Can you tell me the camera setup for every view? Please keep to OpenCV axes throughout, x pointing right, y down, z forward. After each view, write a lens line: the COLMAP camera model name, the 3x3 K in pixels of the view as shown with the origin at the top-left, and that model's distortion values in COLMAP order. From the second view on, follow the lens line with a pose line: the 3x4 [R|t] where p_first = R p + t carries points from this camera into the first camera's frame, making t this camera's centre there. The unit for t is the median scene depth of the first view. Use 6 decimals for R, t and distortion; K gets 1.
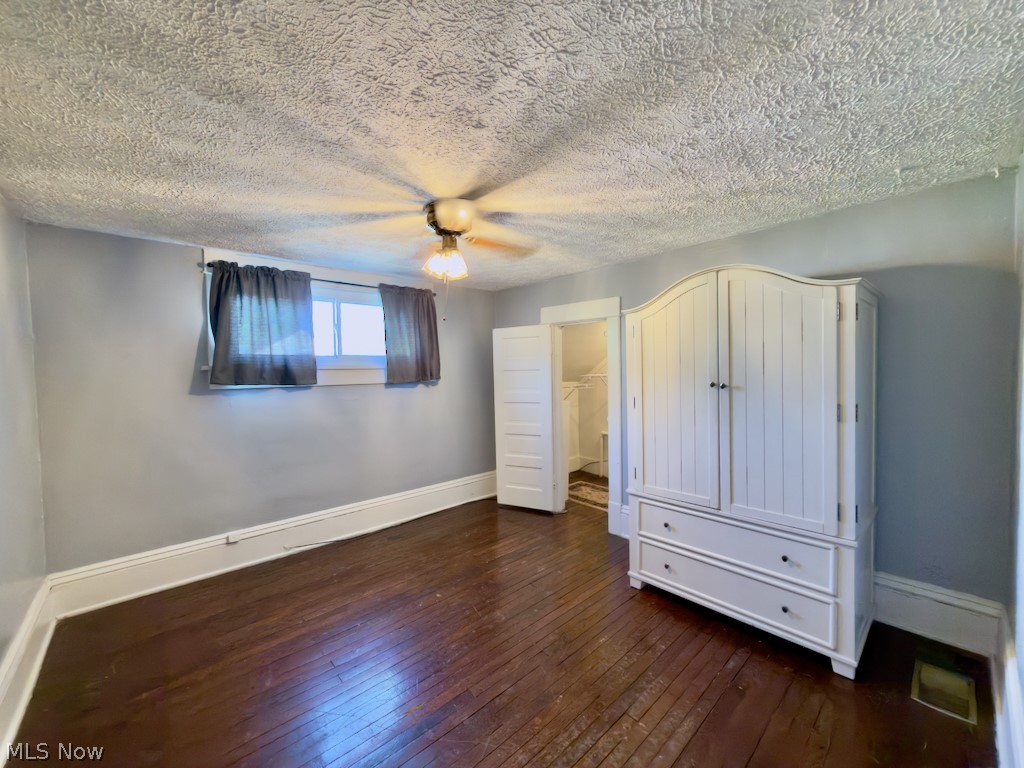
lens RADIAL K [[407.5, 0, 512.0], [0, 407.5, 384.0], [0, 0, 1]] dist [-0.001368, -0.000131]
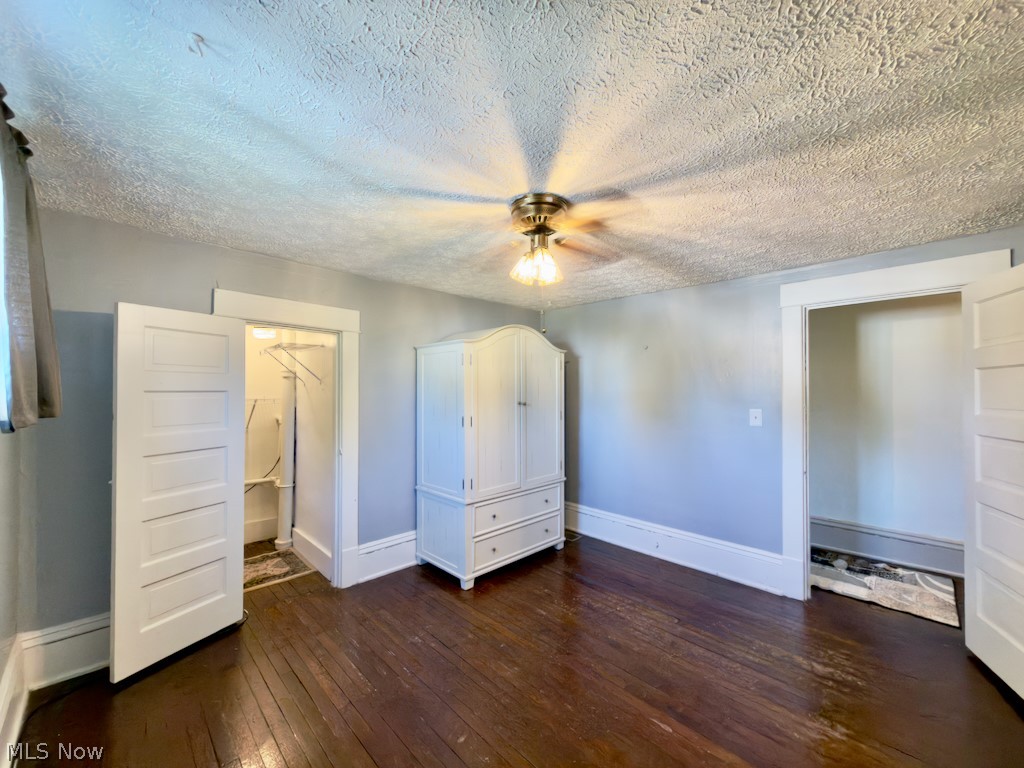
lens RADIAL K [[407.5, 0, 512.0], [0, 407.5, 384.0], [0, 0, 1]] dist [-0.001368, -0.000131]
pose [[-0.037188, 0.033354, 0.998751, -0.850993], [0.031148, 0.998996, -0.032203, -0.019228], [-0.998823, 0.029912, -0.038190, 0.931830]]
